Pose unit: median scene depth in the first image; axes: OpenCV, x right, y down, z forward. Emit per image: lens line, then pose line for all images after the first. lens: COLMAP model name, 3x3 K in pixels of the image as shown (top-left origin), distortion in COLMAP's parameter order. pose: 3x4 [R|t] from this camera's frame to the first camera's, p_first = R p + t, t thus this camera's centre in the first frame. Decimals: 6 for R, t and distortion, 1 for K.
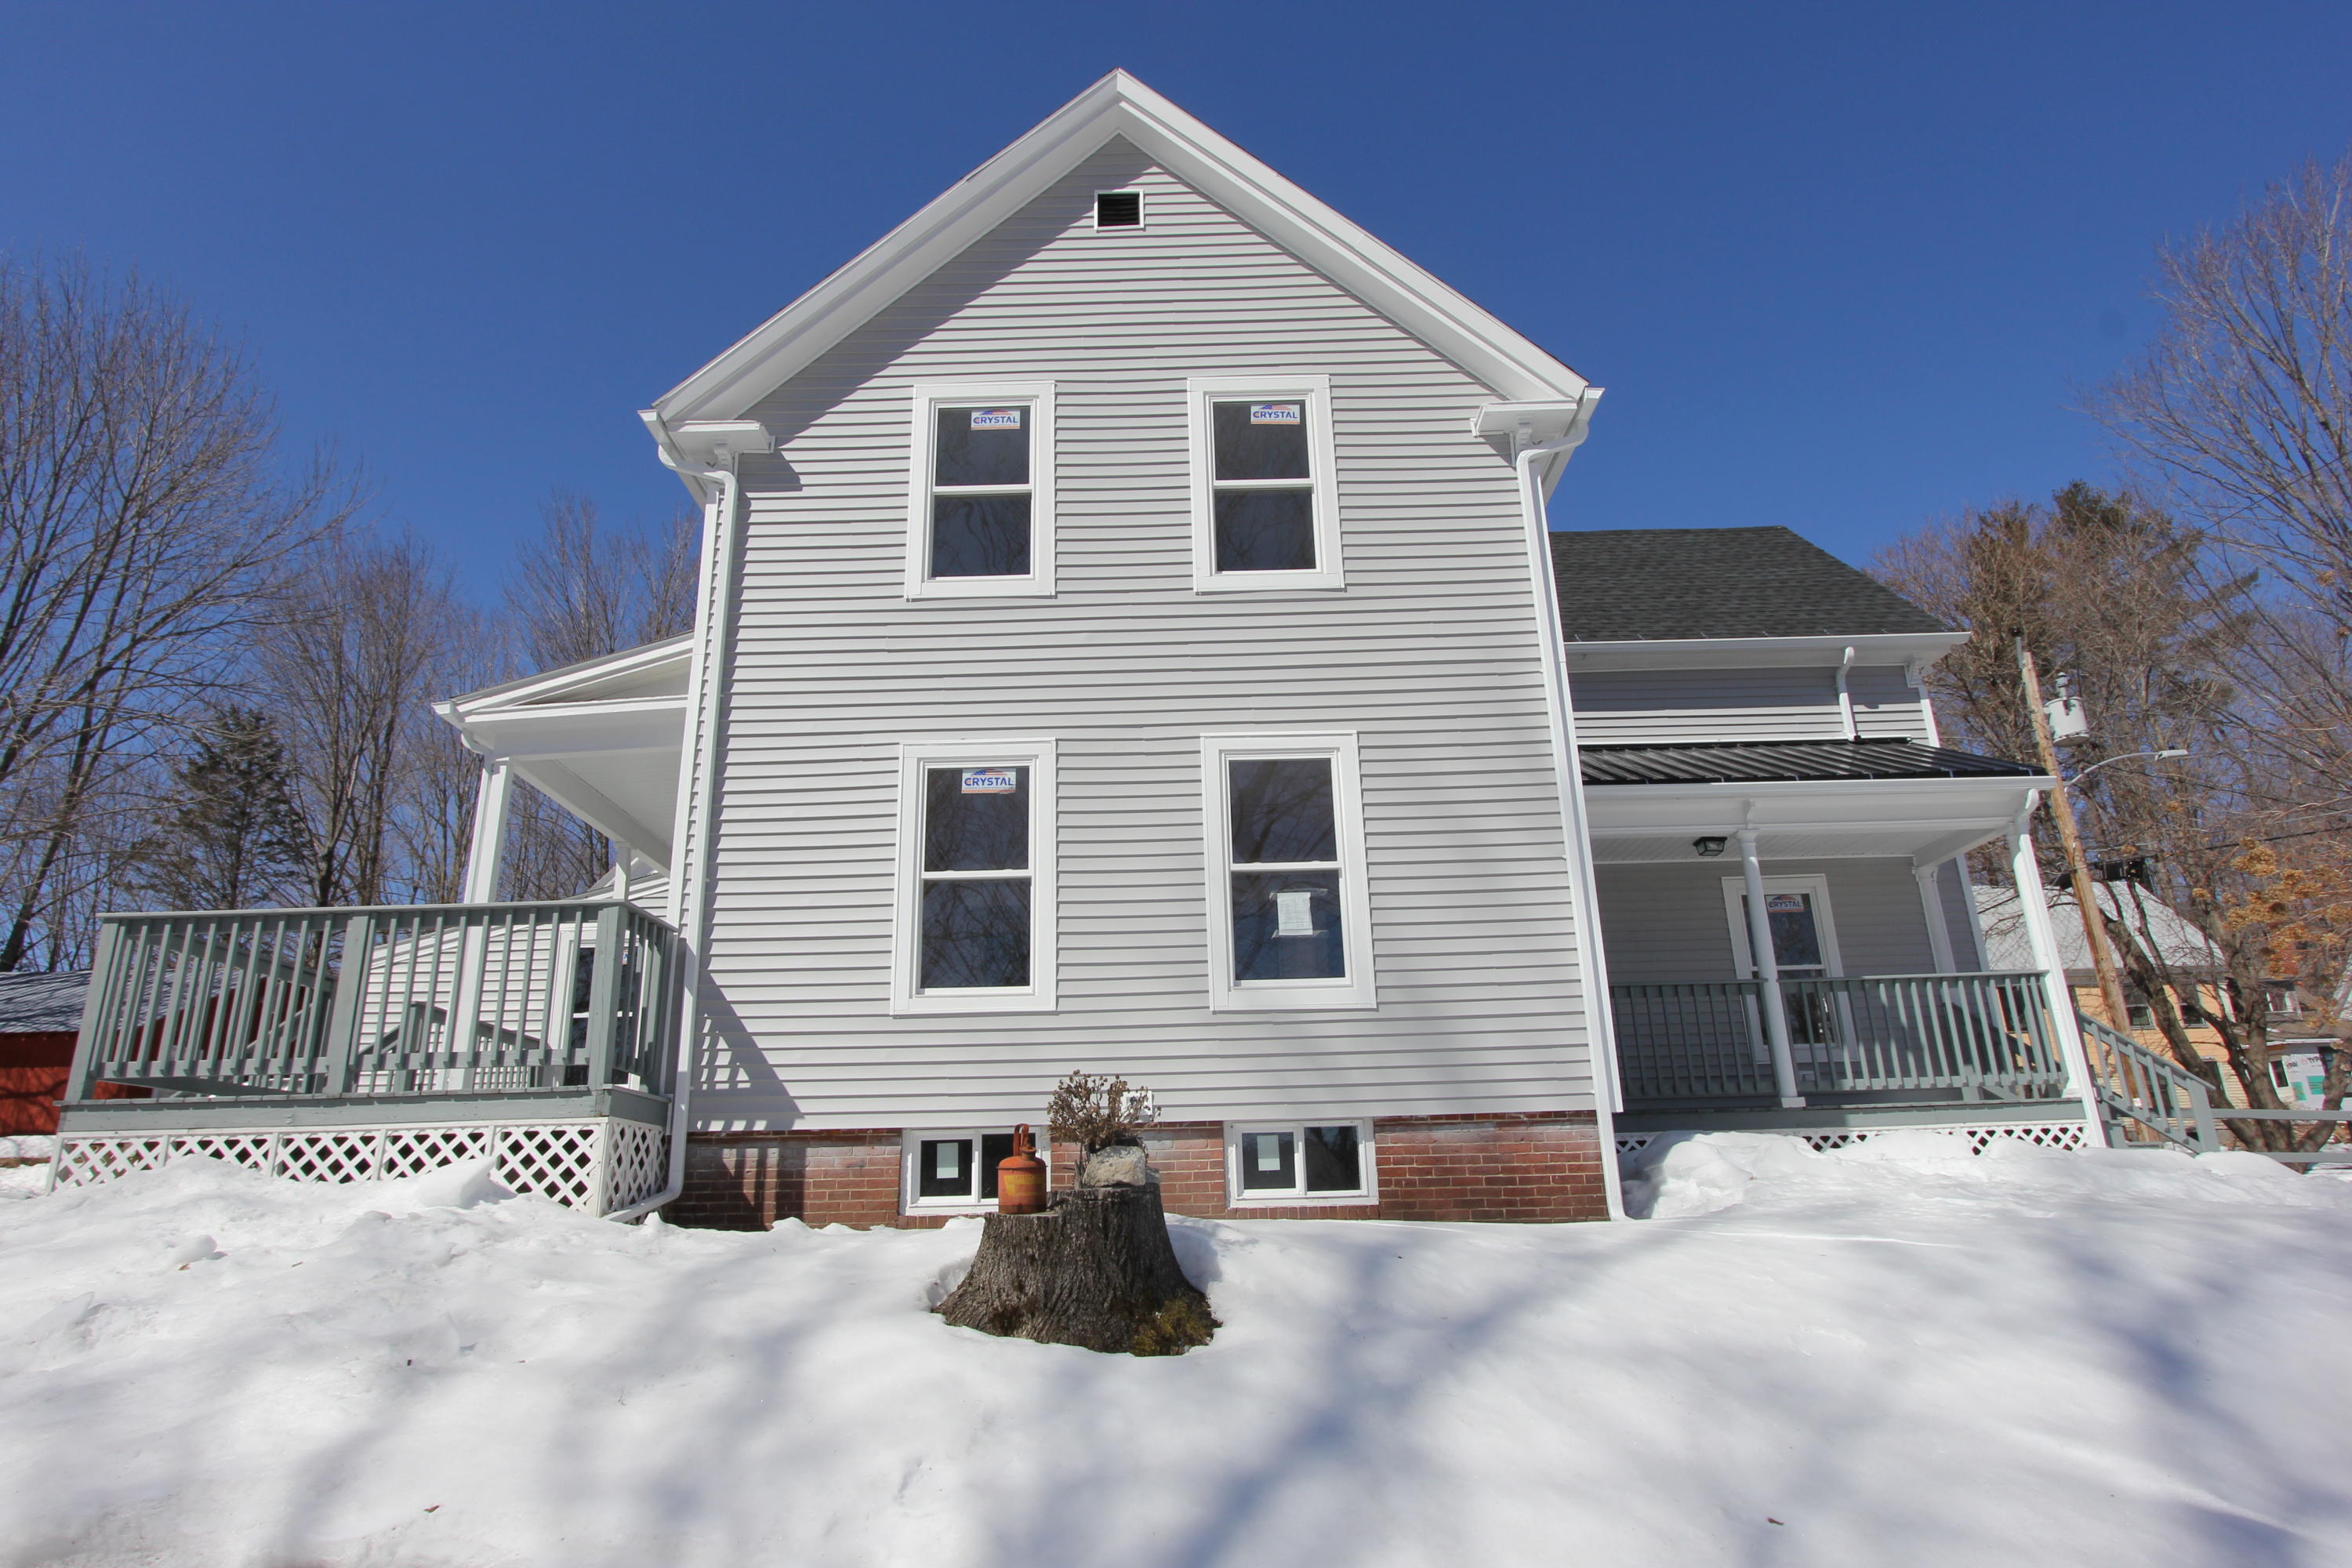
lens RADIAL K [[1273.4, 0, 1174.9], [0, 1273.4, 812.9], [0, 0, 1]] dist [-0.012760, 0.002260]
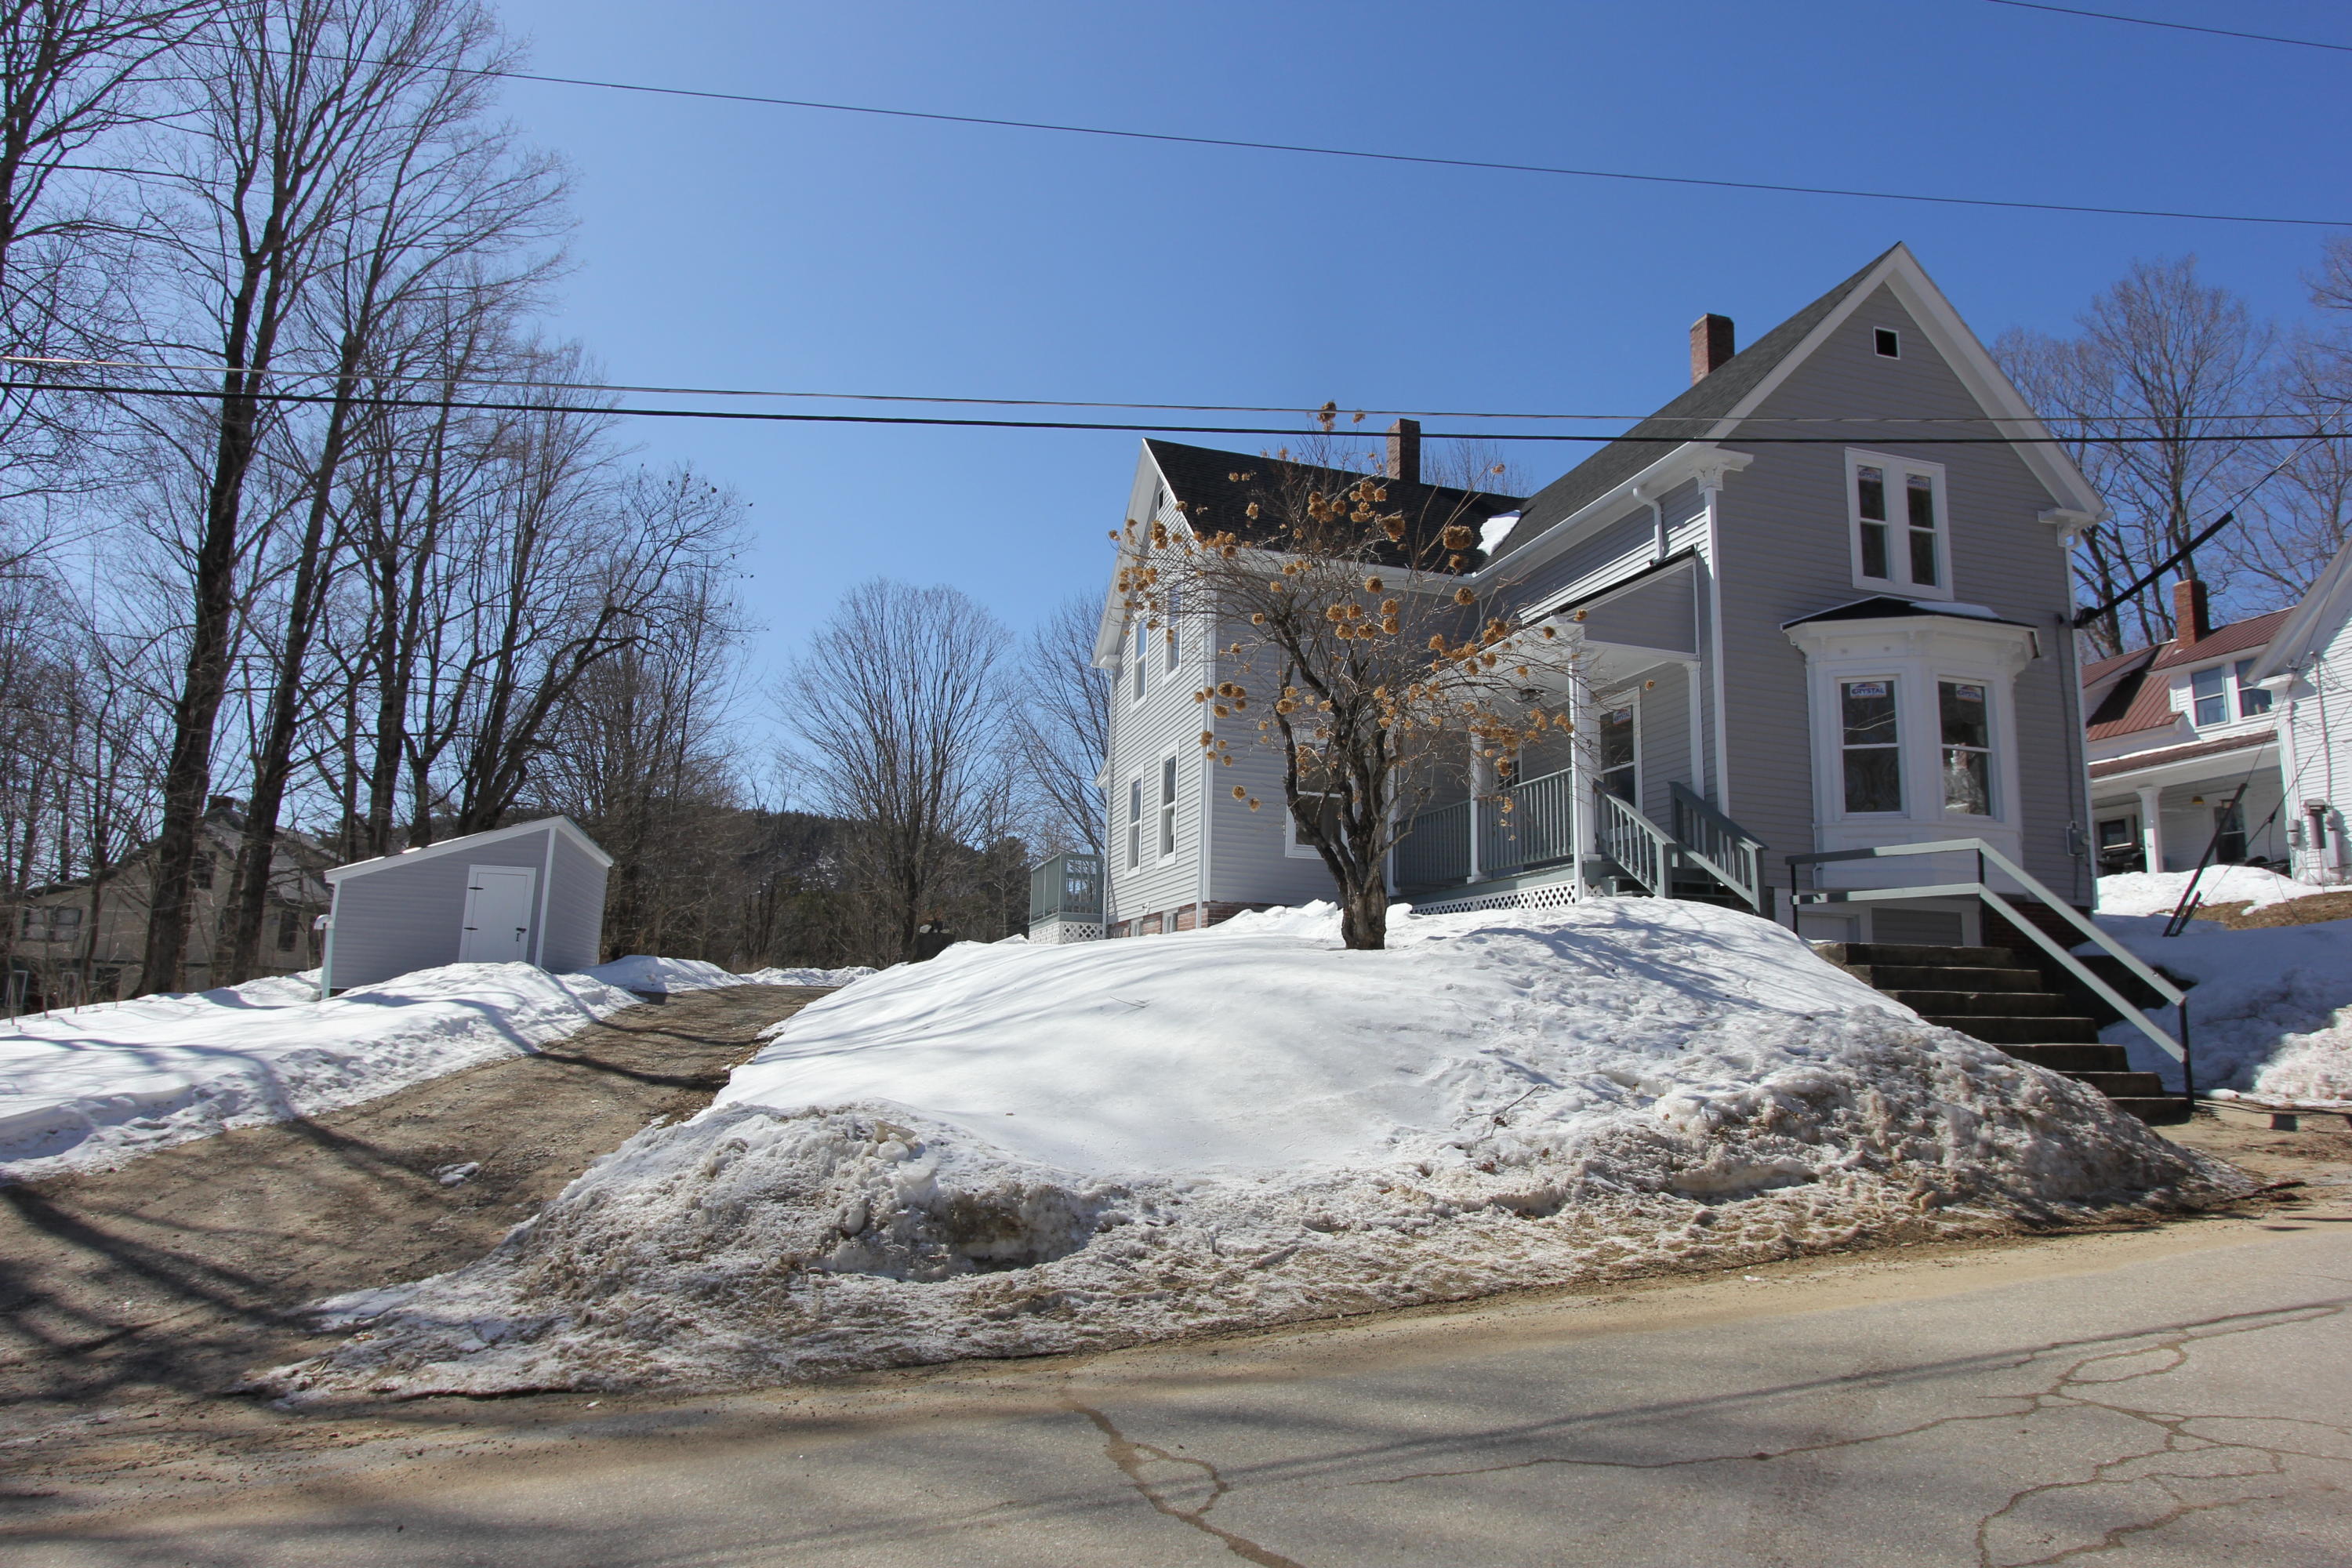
lens RADIAL K [[1306.6, 0, 1170.0], [0, 1306.6, 817.1], [0, 0, 1]] dist [-0.015553, 0.000982]
pose [[0.281155, -0.110340, -0.953298, 2.276476], [0.257757, 0.965549, -0.035738, 0.142389], [0.924399, -0.235671, 0.299910, 0.256032]]
